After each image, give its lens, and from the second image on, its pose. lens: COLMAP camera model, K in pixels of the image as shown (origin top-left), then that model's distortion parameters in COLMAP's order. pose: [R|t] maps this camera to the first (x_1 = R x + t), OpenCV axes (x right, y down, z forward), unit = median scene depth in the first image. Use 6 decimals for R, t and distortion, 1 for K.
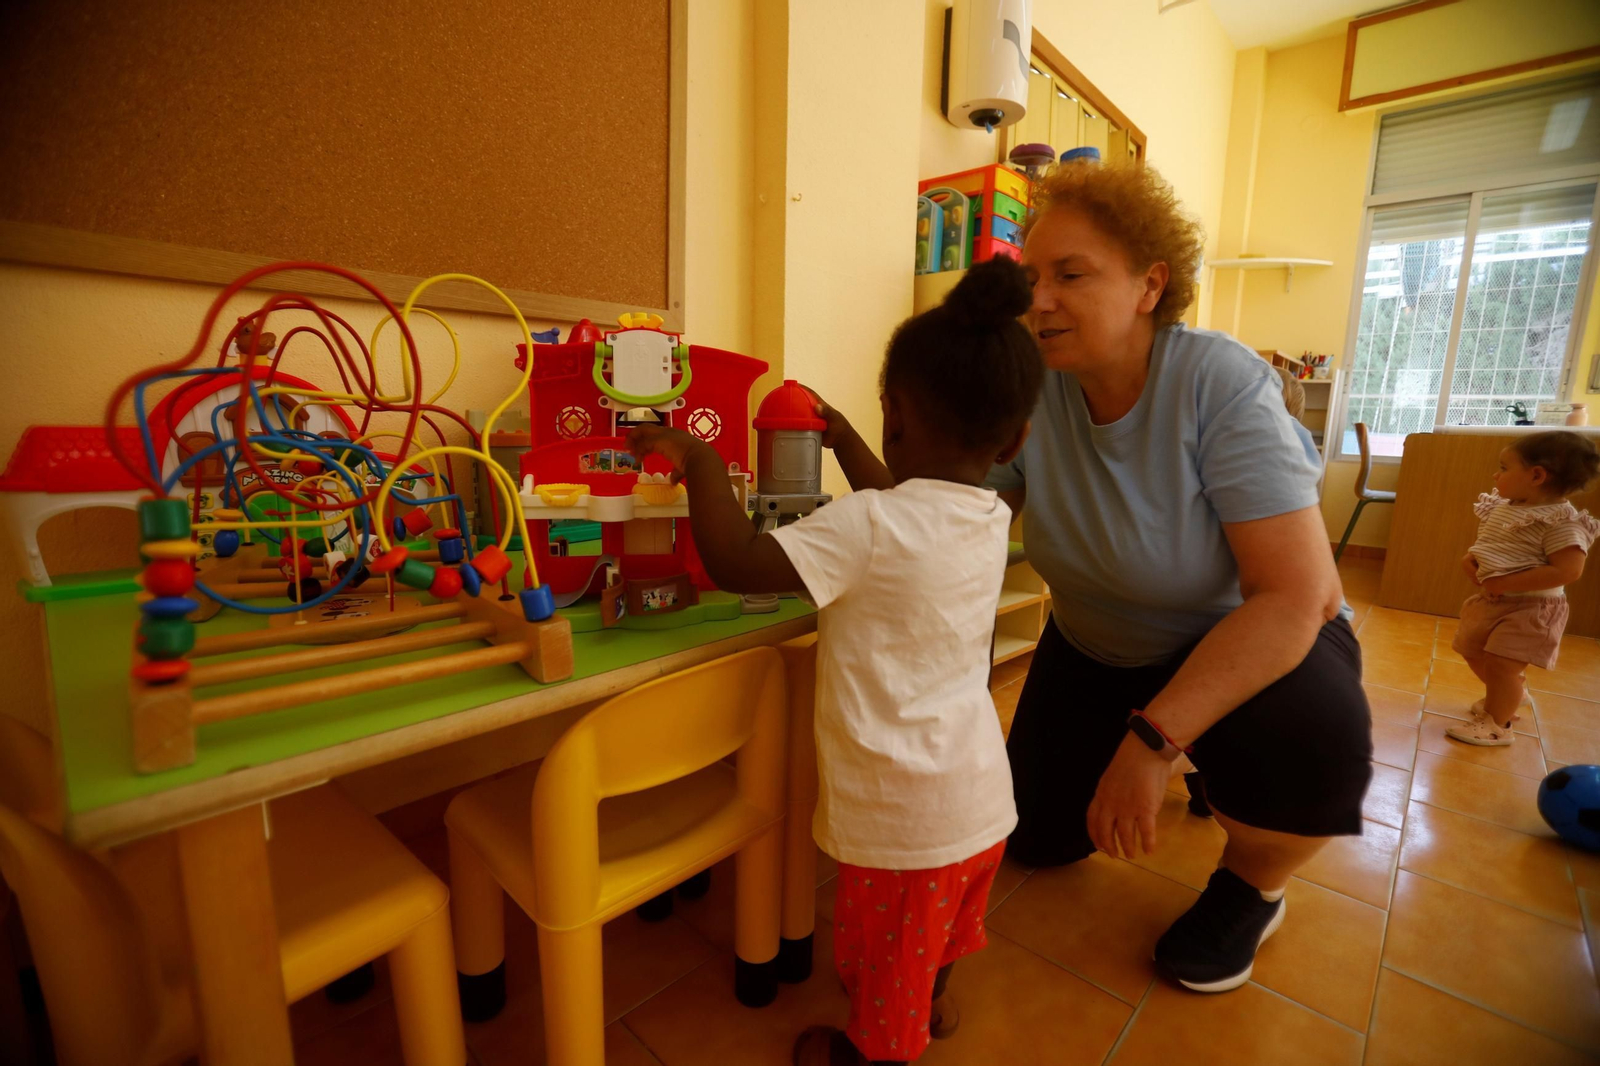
lens RADIAL K [[714.1, 0, 800.0], [0, 714.1, 533.0], [0, 0, 1]] dist [-0.059618, 0.021500]
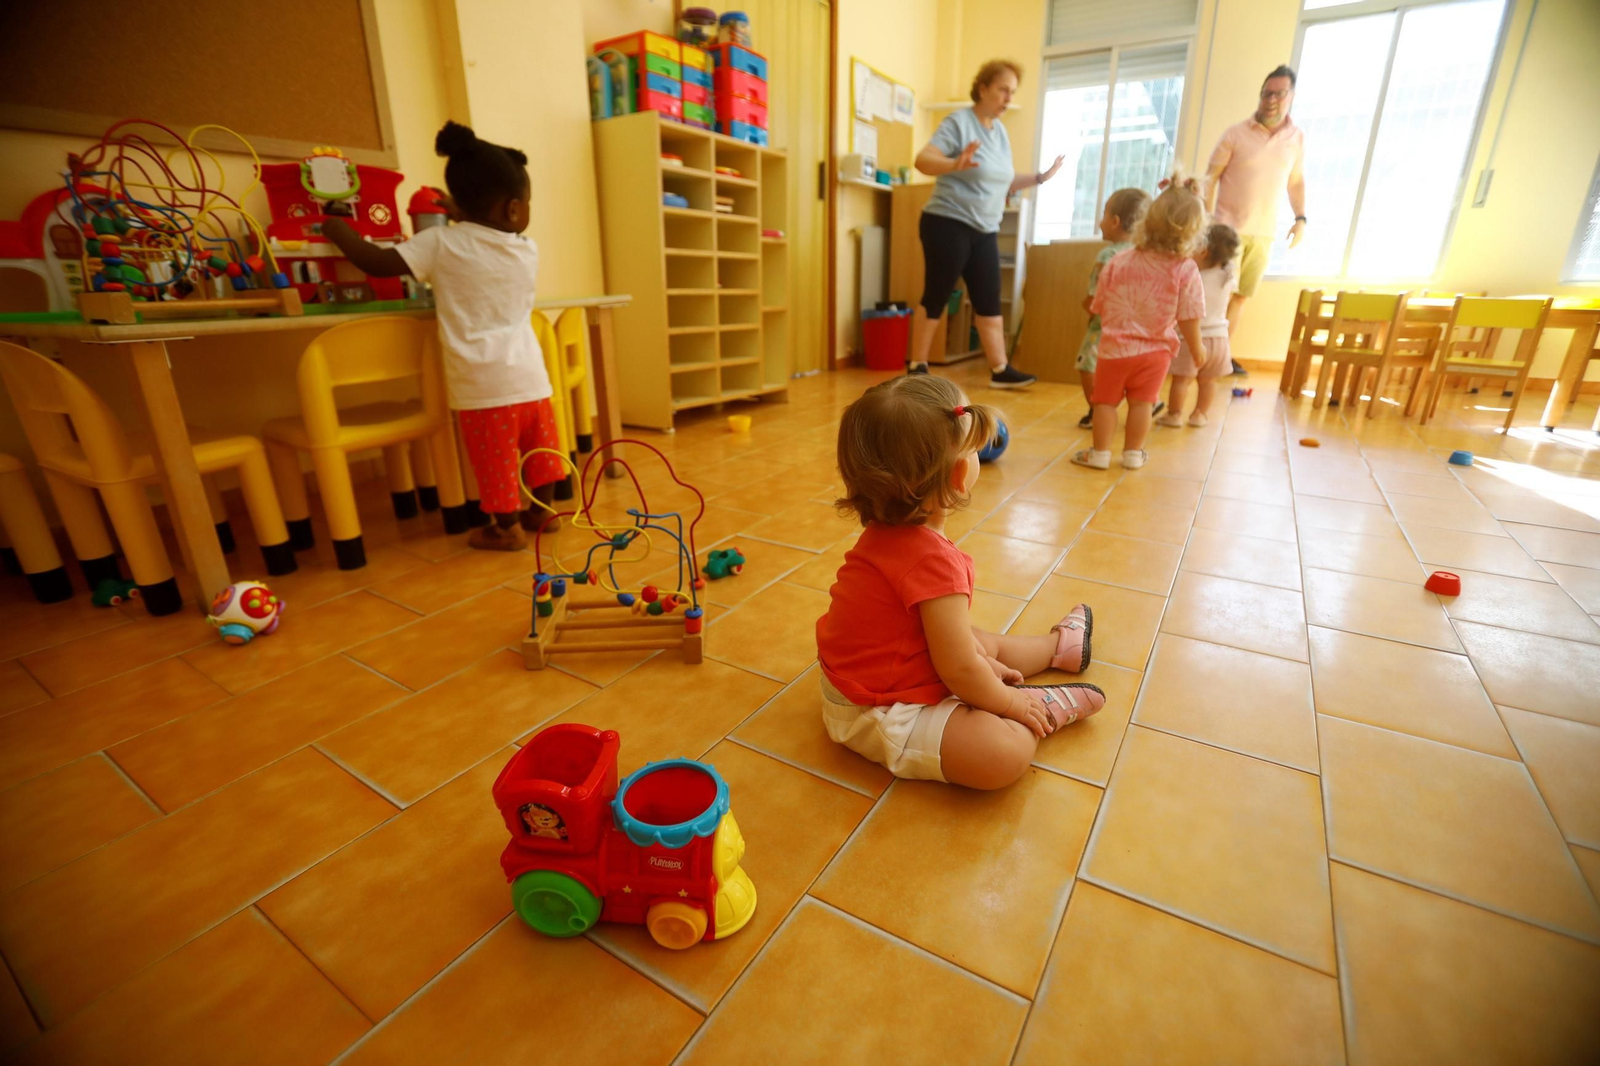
lens RADIAL K [[717.2, 0, 797.6], [0, 717.2, 537.8], [0, 0, 1]] dist [-0.063524, 0.021186]
pose [[0.980872, -0.096812, 0.168874, 0.331759], [0.063820, 0.979540, 0.190861, 0.241661], [-0.183897, -0.176432, 0.966982, -0.661054]]
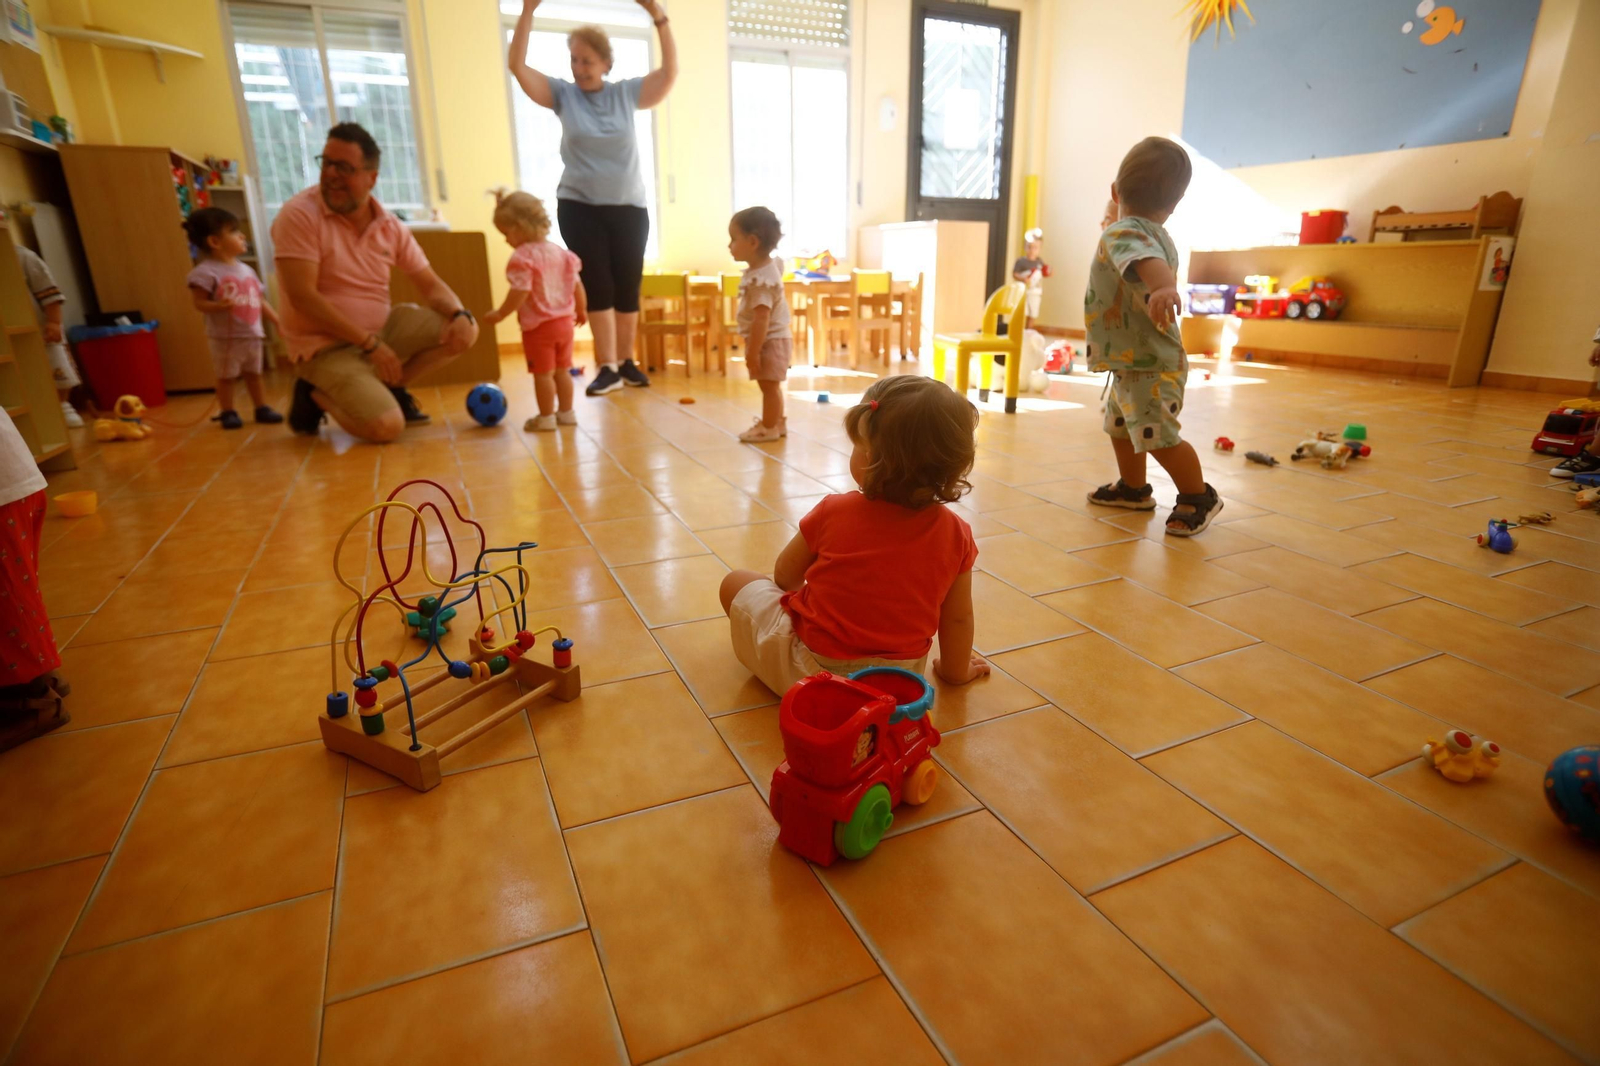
lens RADIAL K [[829.8, 0, 804.3], [0, 829.8, 531.9], [0, 0, 1]] dist [-0.047097, 0.023087]
pose [[0.368277, -0.320141, 0.872858, -0.267806], [0.174585, 0.945956, 0.273290, 0.176593], [-0.913177, 0.051741, 0.404266, -0.441555]]
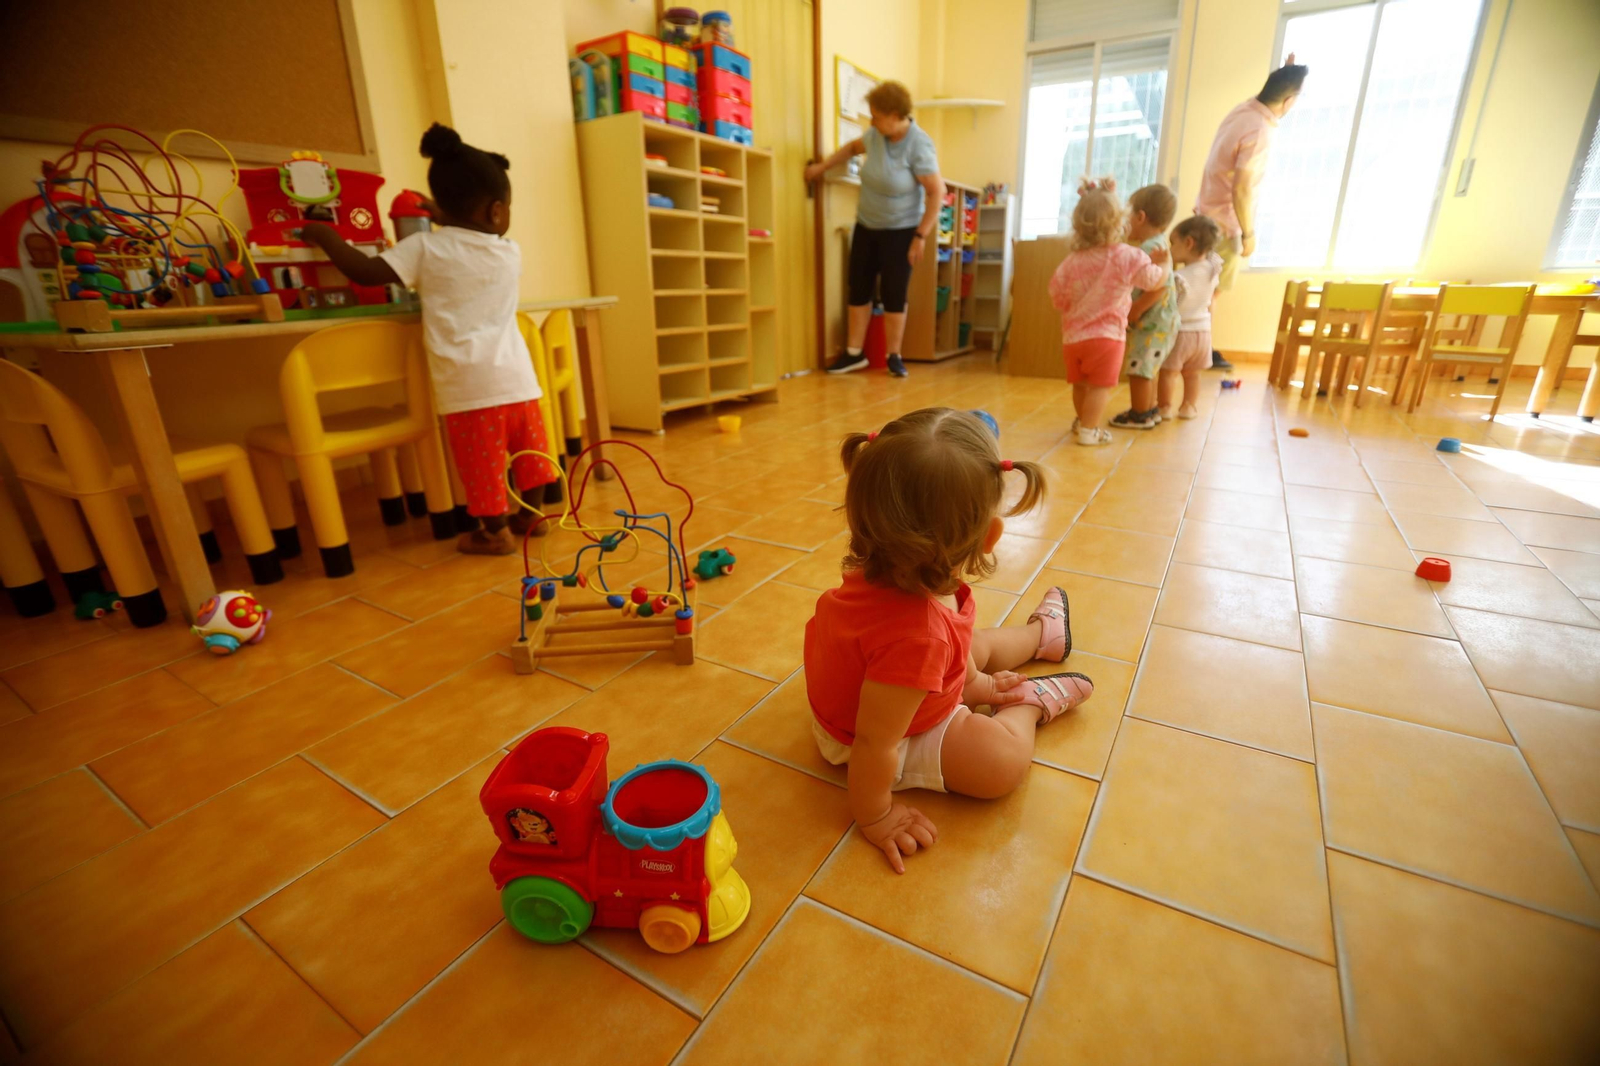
lens RADIAL K [[717.2, 0, 797.6], [0, 717.2, 537.8], [0, 0, 1]] dist [-0.063524, 0.021186]
pose [[0.977369, -0.115302, 0.177355, 0.336696], [0.080789, 0.978299, 0.190801, 0.245744], [-0.195506, -0.172155, 0.965474, -0.657246]]
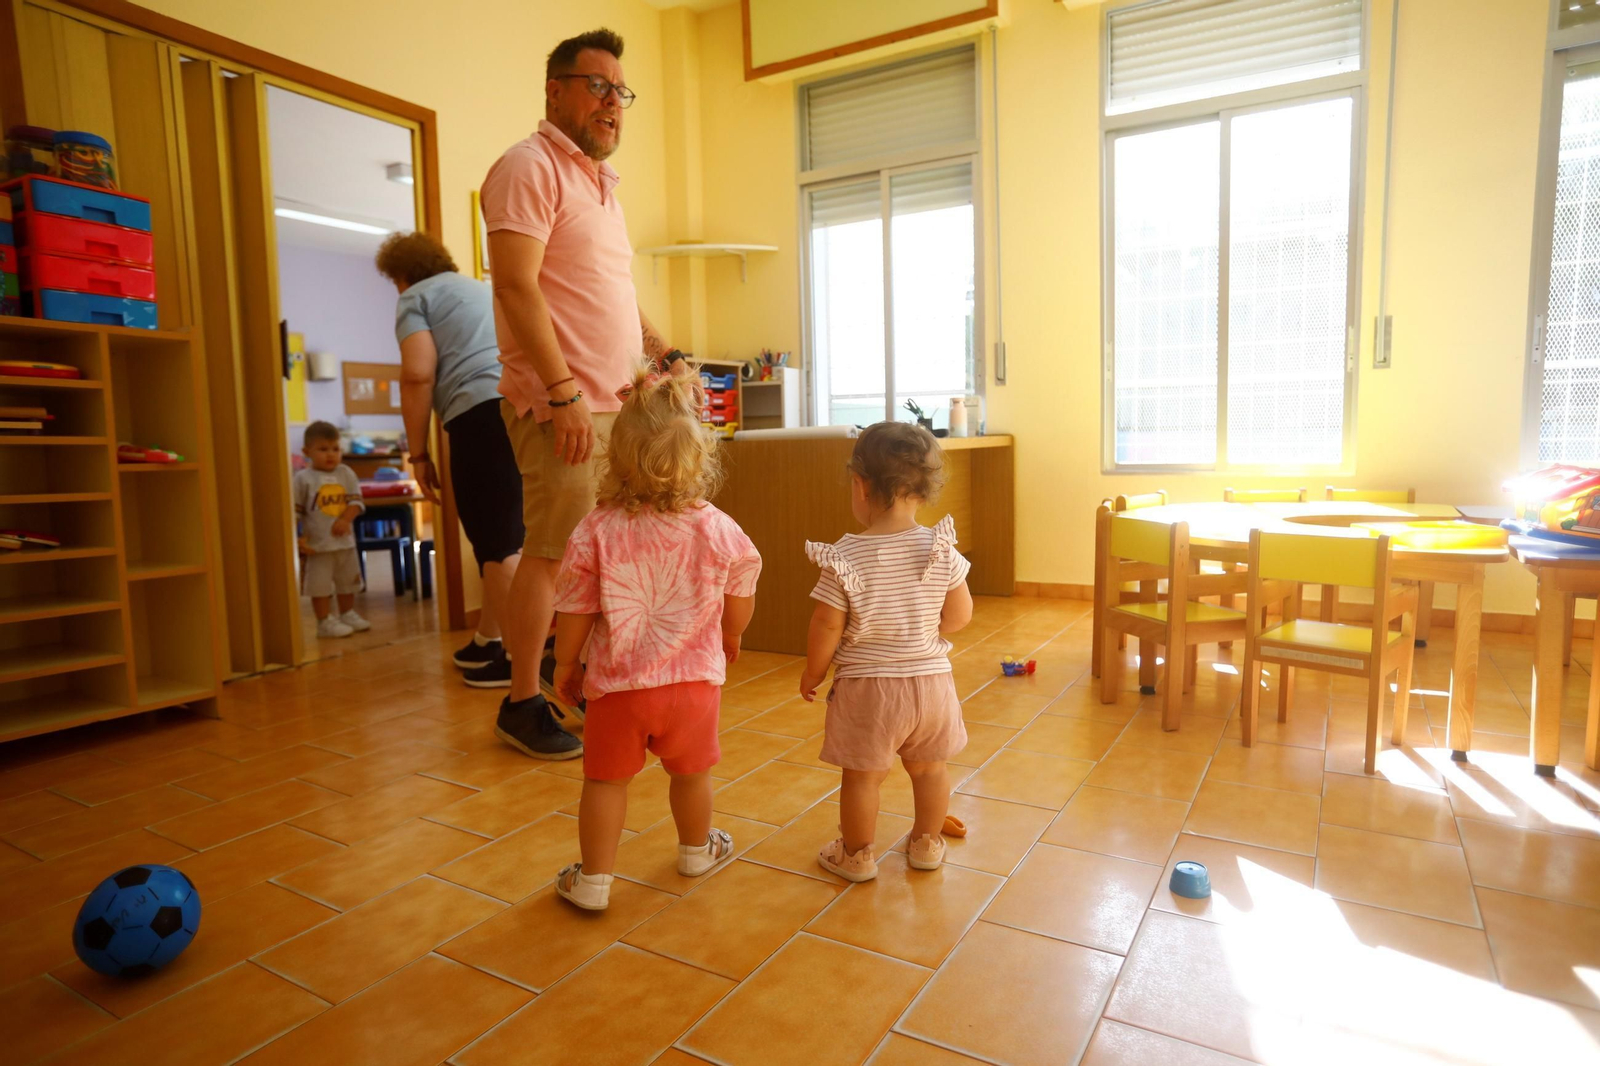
lens RADIAL K [[925.6, 0, 801.3], [0, 925.6, 538.4], [0, 0, 1]] dist [-0.056699, 0.039404]
pose [[0.975246, -0.073708, 0.208478, 1.518727], [0.085318, 0.995233, -0.047245, 0.083279], [-0.204002, 0.063863, 0.976885, -0.325419]]
